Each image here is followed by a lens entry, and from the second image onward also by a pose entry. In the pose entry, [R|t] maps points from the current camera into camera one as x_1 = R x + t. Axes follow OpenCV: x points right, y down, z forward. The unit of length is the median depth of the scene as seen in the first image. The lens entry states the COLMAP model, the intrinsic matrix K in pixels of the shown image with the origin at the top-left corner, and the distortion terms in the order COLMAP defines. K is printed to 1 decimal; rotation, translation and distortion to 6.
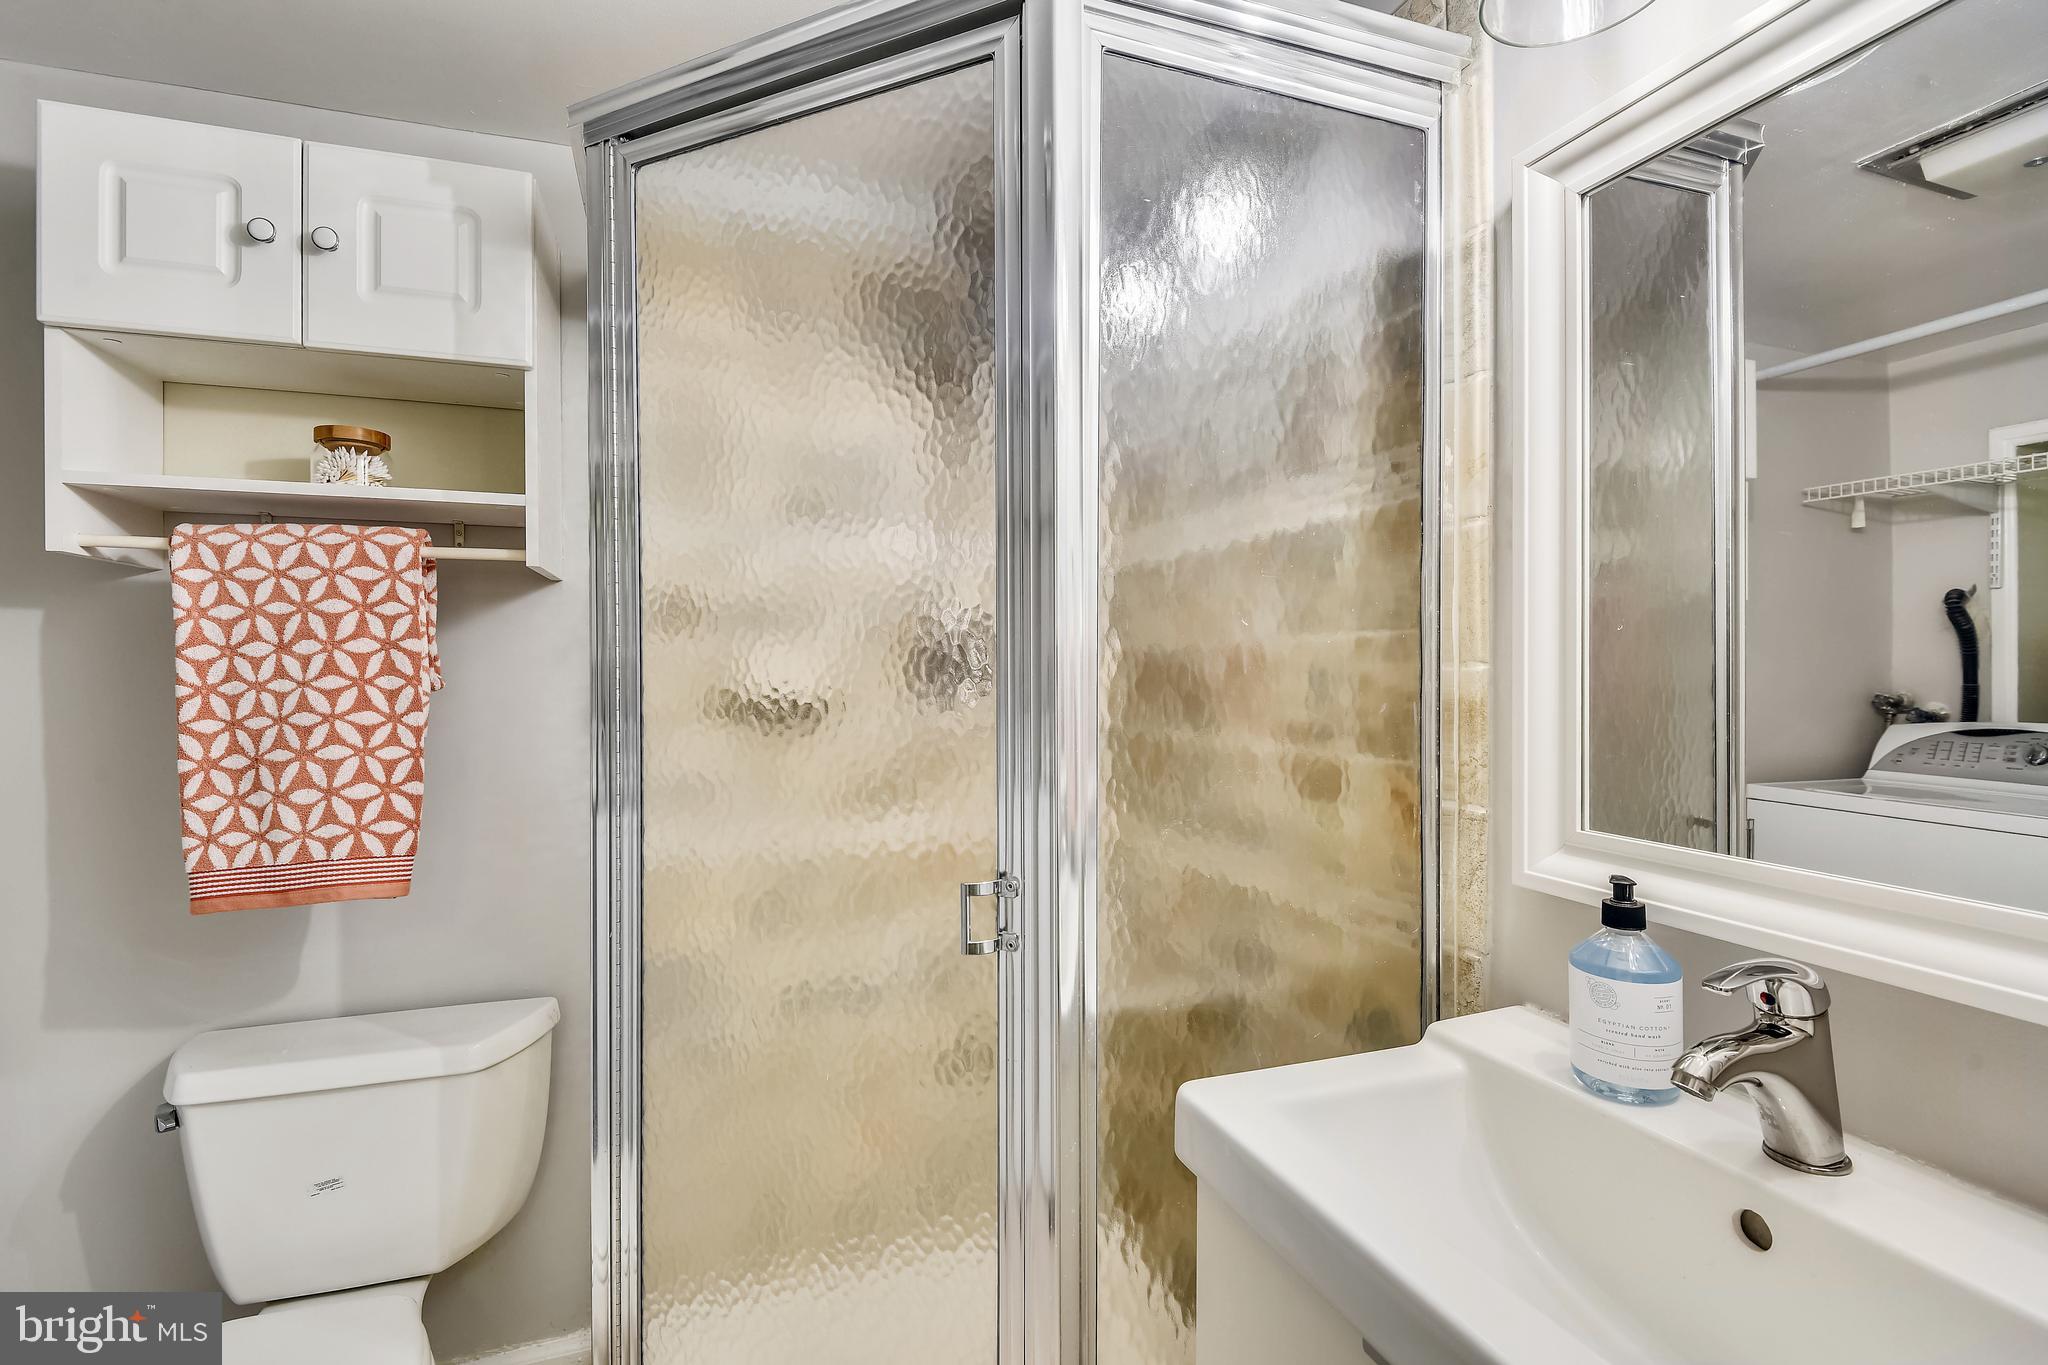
lens RADIAL K [[939.3, 0, 1022.3], [0, 939.3, 669.3], [0, 0, 1]] dist [-0.002652, -0.001506]
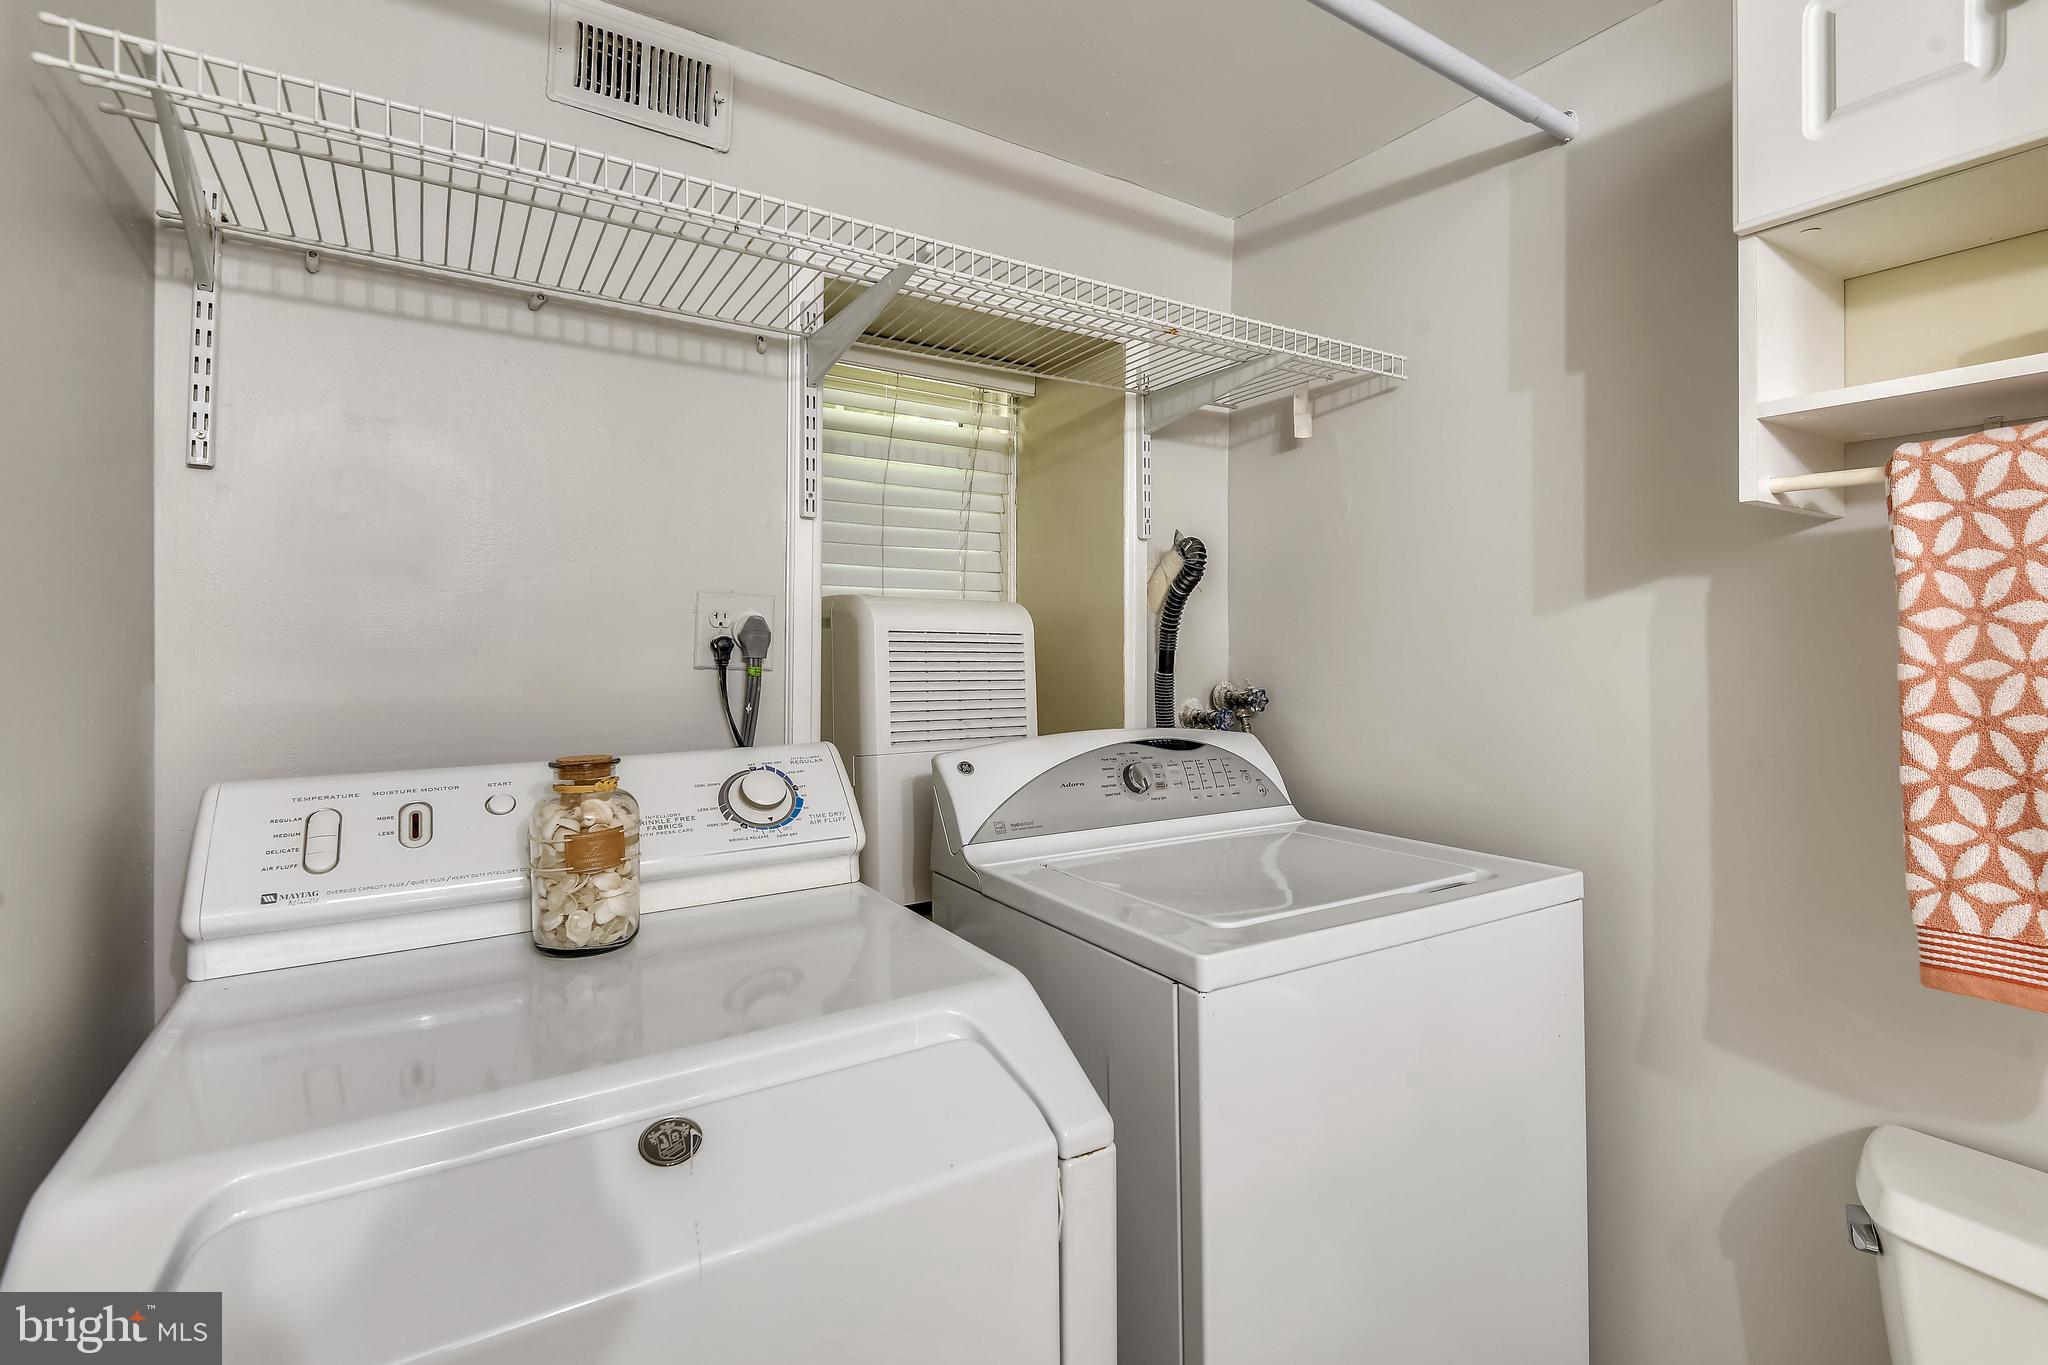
lens RADIAL K [[939.3, 0, 1021.8], [0, 939.3, 661.6], [0, 0, 1]] dist [-0.002652, -0.001506]
pose [[0.226230, 0.020395, -0.973860, -0.340807], [-0.001750, 0.999788, 0.020532, 0.001445], [0.974072, -0.002941, 0.226217, 0.162733]]
